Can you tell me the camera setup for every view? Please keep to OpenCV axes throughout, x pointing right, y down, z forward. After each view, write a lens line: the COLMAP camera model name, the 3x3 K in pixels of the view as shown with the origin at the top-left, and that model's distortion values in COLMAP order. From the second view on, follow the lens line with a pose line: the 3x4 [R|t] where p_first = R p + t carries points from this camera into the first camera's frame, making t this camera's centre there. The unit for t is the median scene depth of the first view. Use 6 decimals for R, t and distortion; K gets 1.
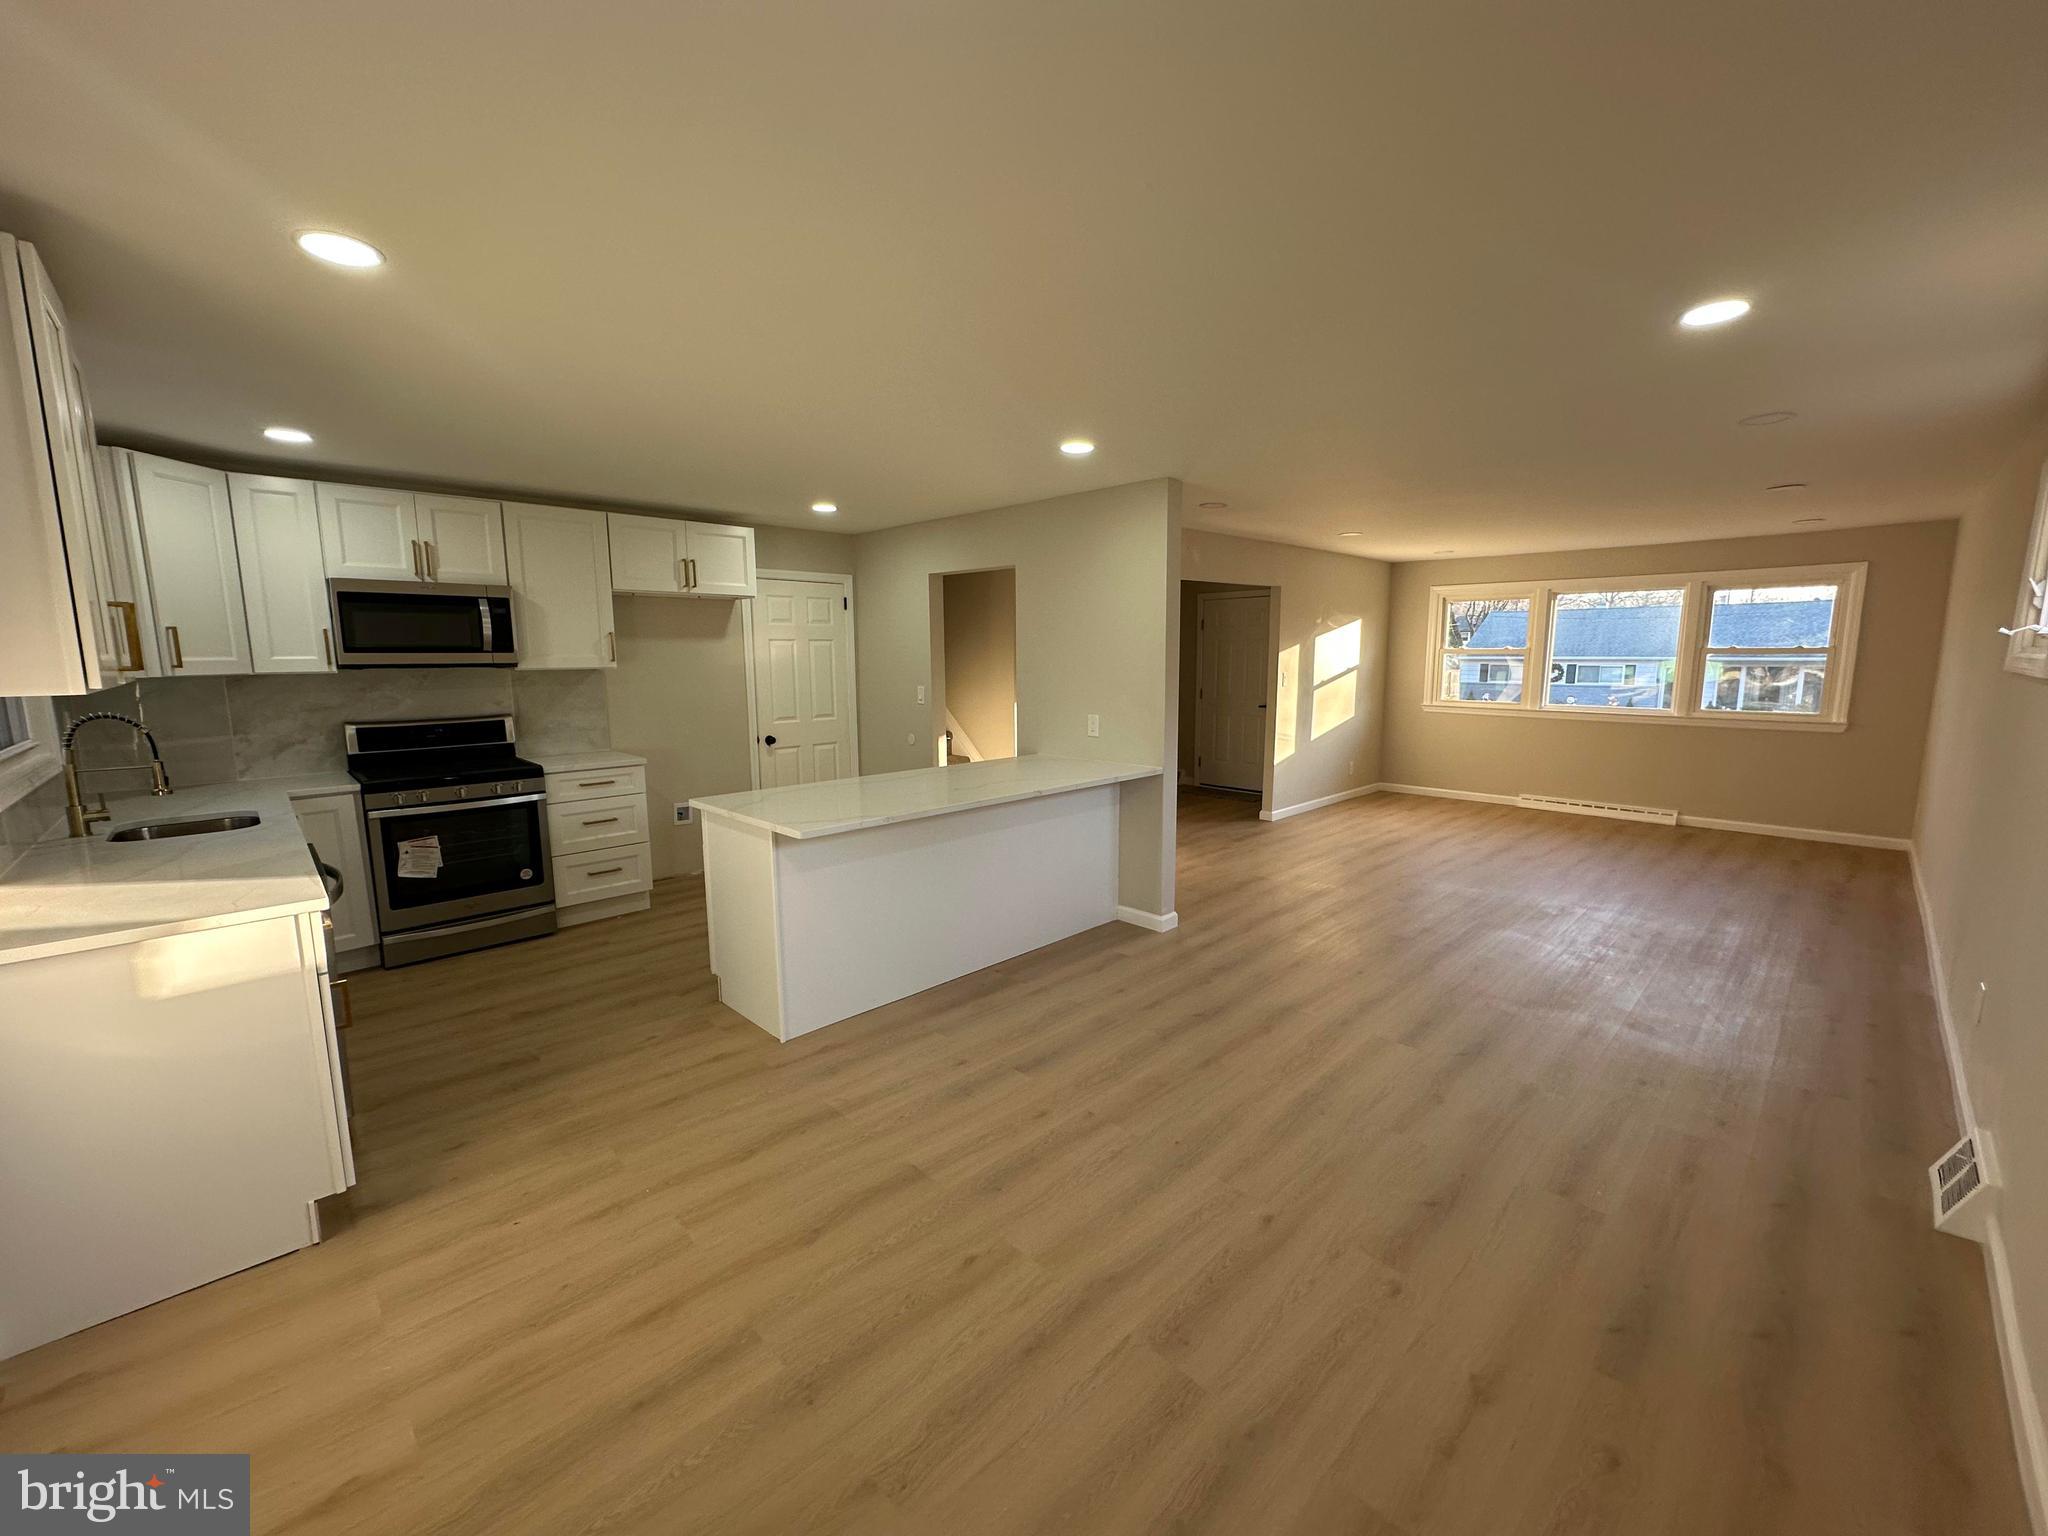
lens RADIAL K [[814.9, 0, 1024.0], [0, 814.9, 768.5], [0, 0, 1]] dist [-0.003439, 0.000684]
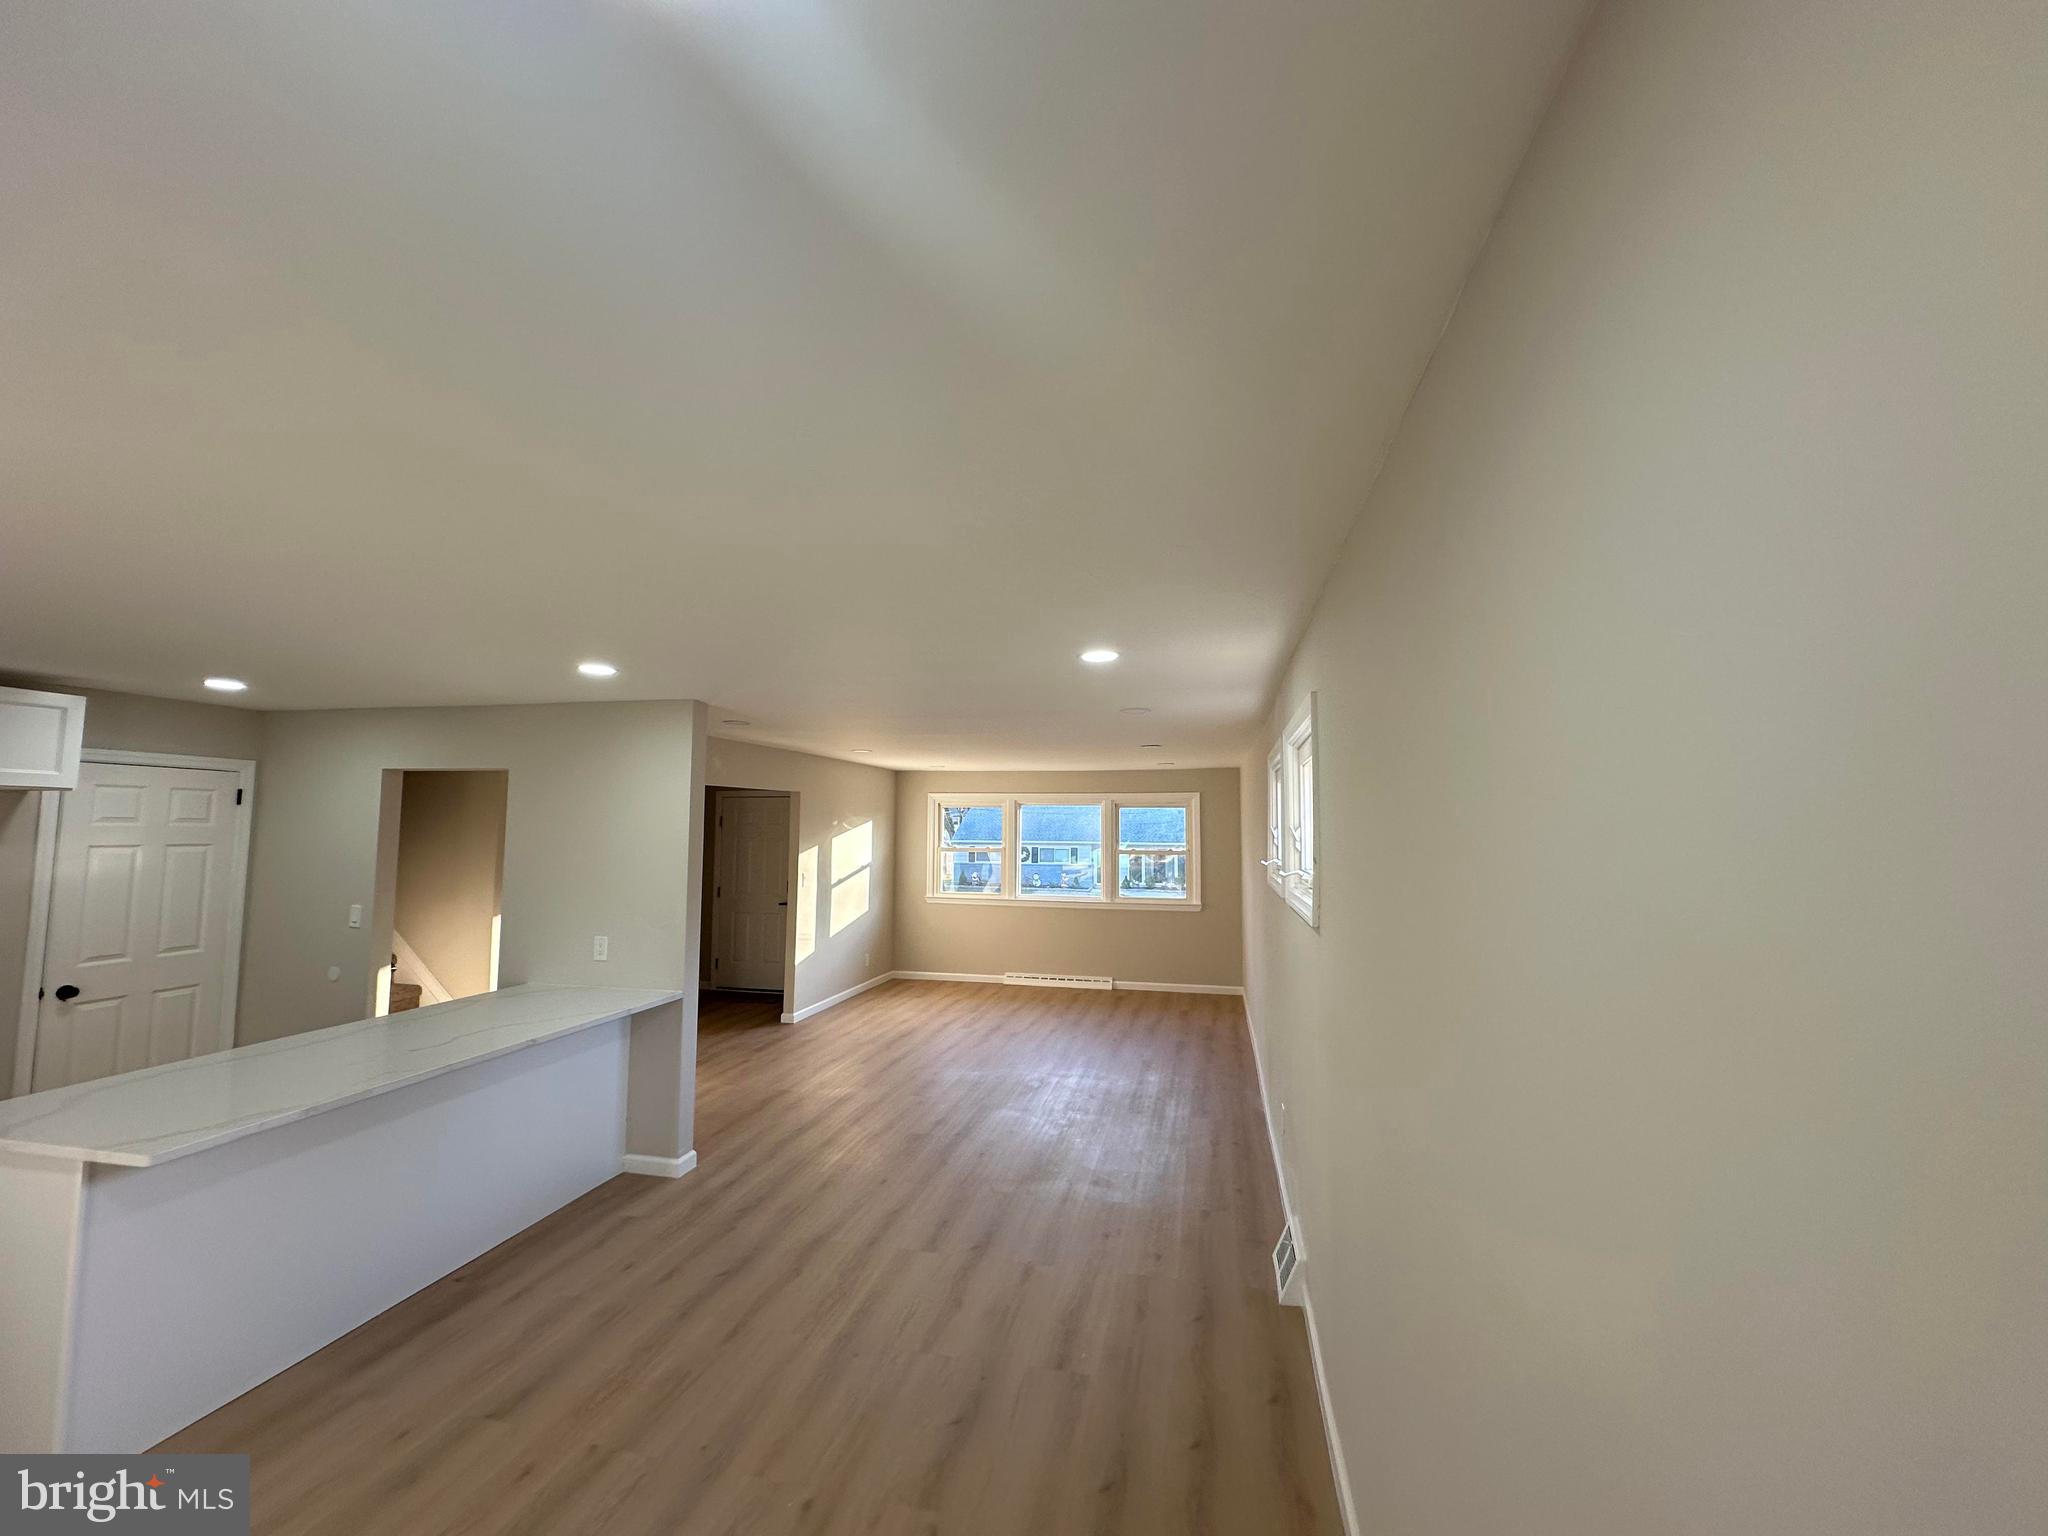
lens RADIAL K [[814.9, 0, 1025.2], [0, 814.9, 768.9], [0, 0, 1]] dist [-0.003439, 0.000684]
pose [[0.838219, 0.051903, 0.542858, -0.025456], [0.066411, 0.978336, -0.196084, -0.046628], [-0.541274, 0.200413, 0.816613, -0.046572]]
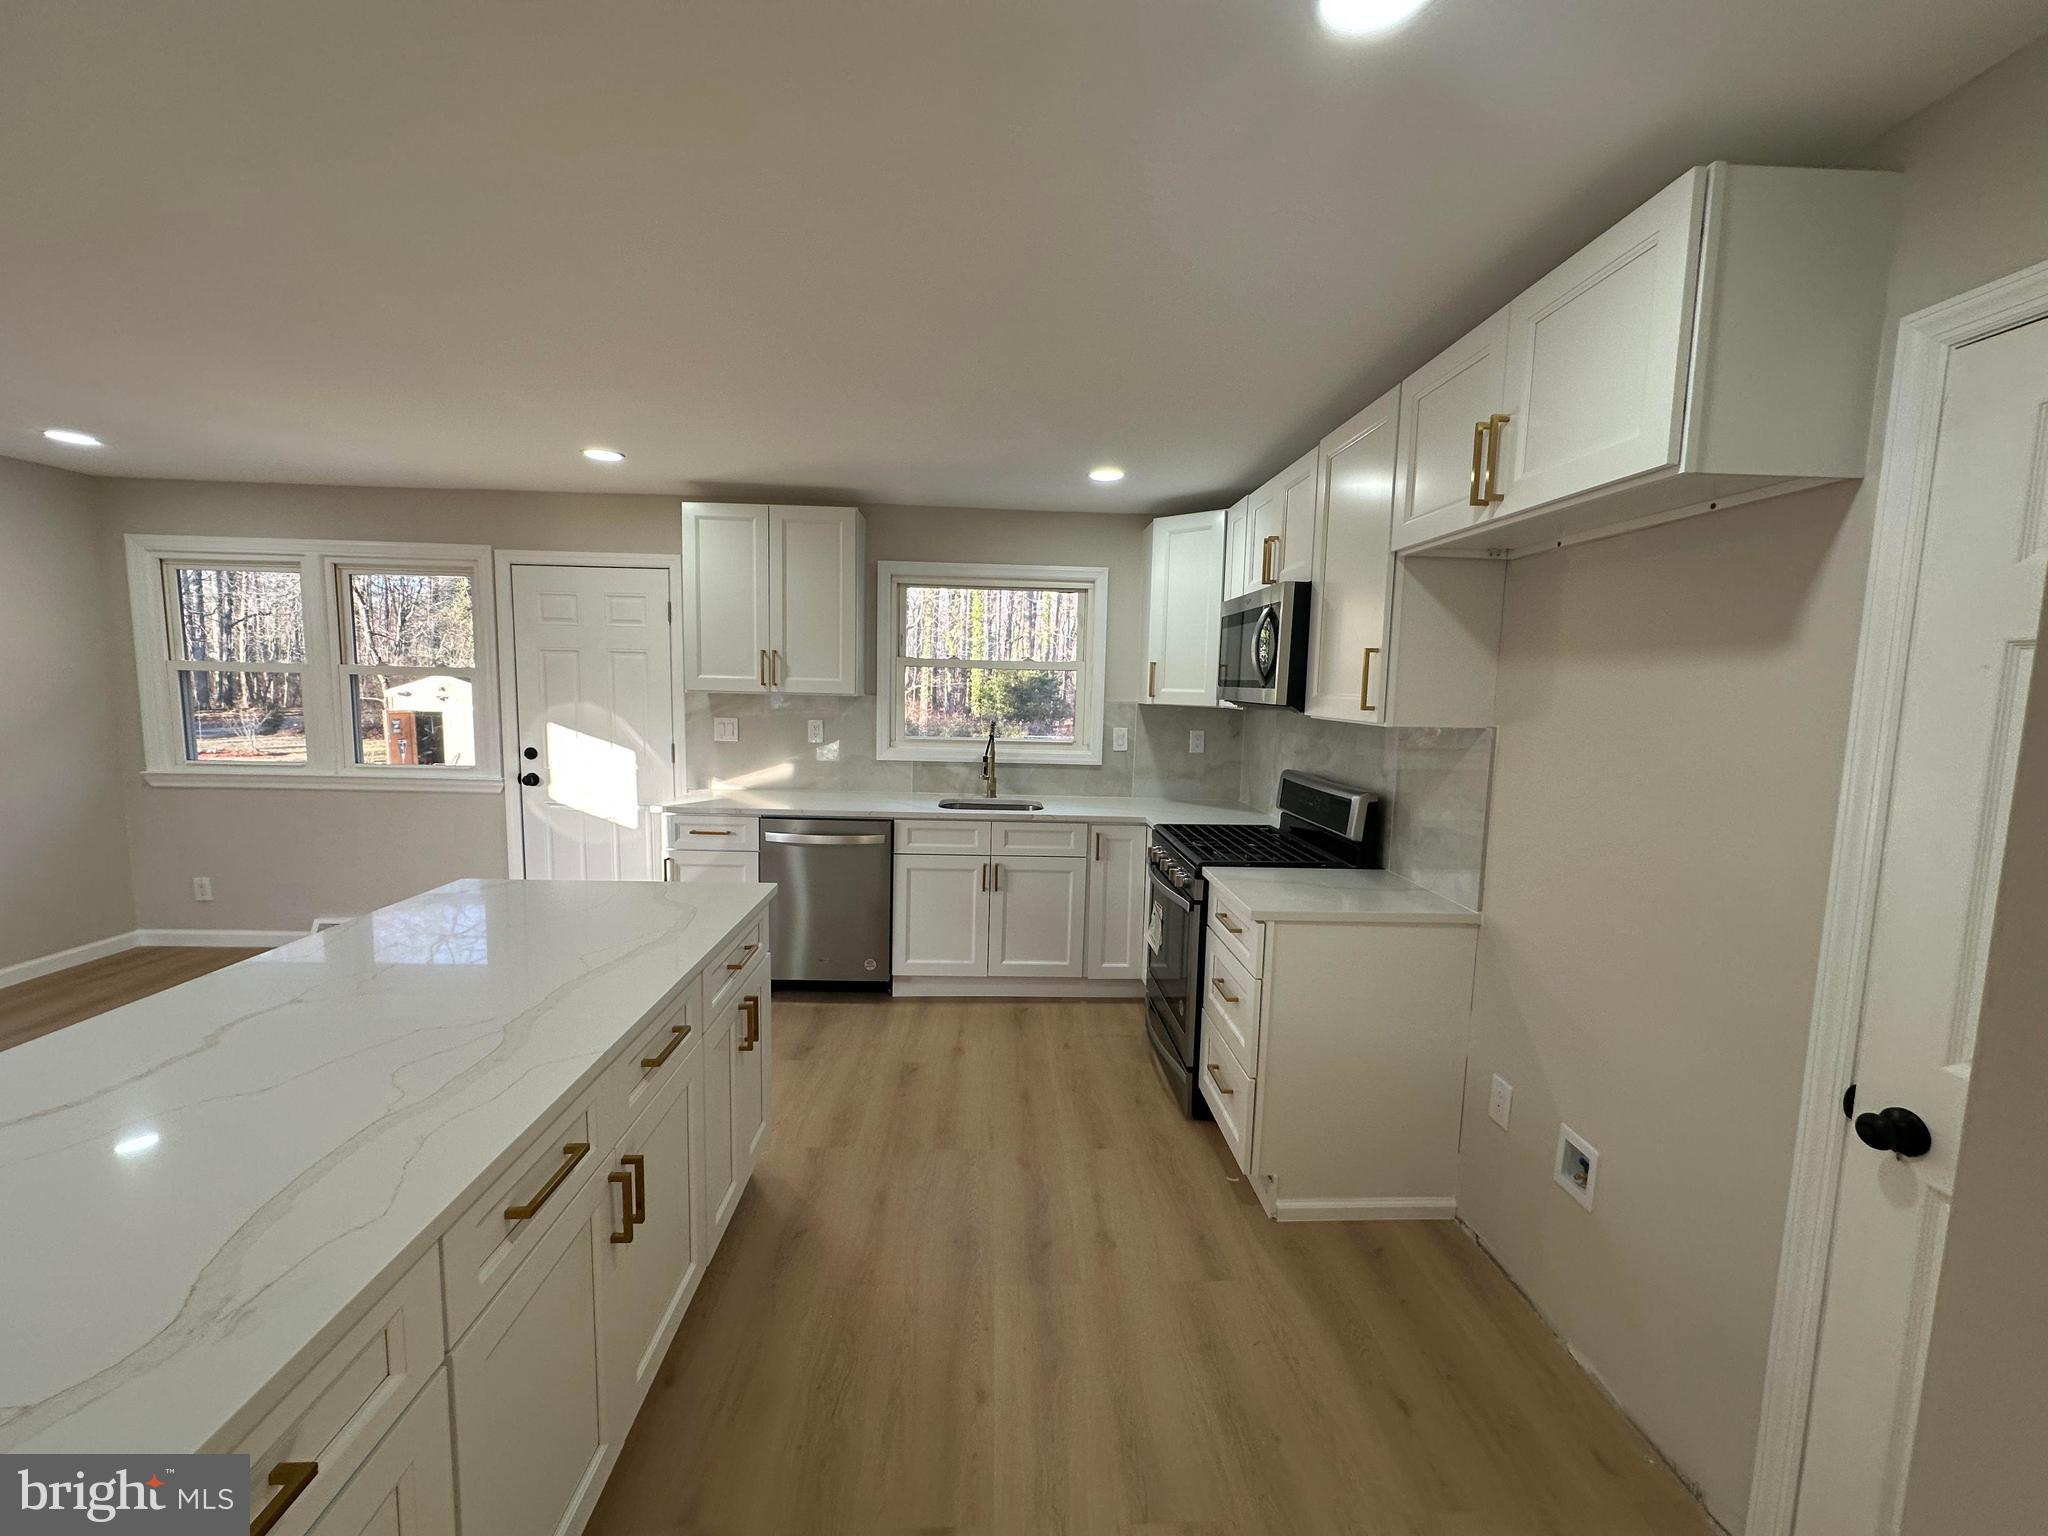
lens RADIAL K [[814.9, 0, 1025.6], [0, 814.9, 767.0], [0, 0, 1]] dist [-0.003439, 0.000684]
pose [[-0.671293, 0.065739, -0.738271, -0.033692], [-0.125283, 0.971663, 0.200438, -0.205831], [0.730527, 0.227046, -0.644034, 1.420690]]
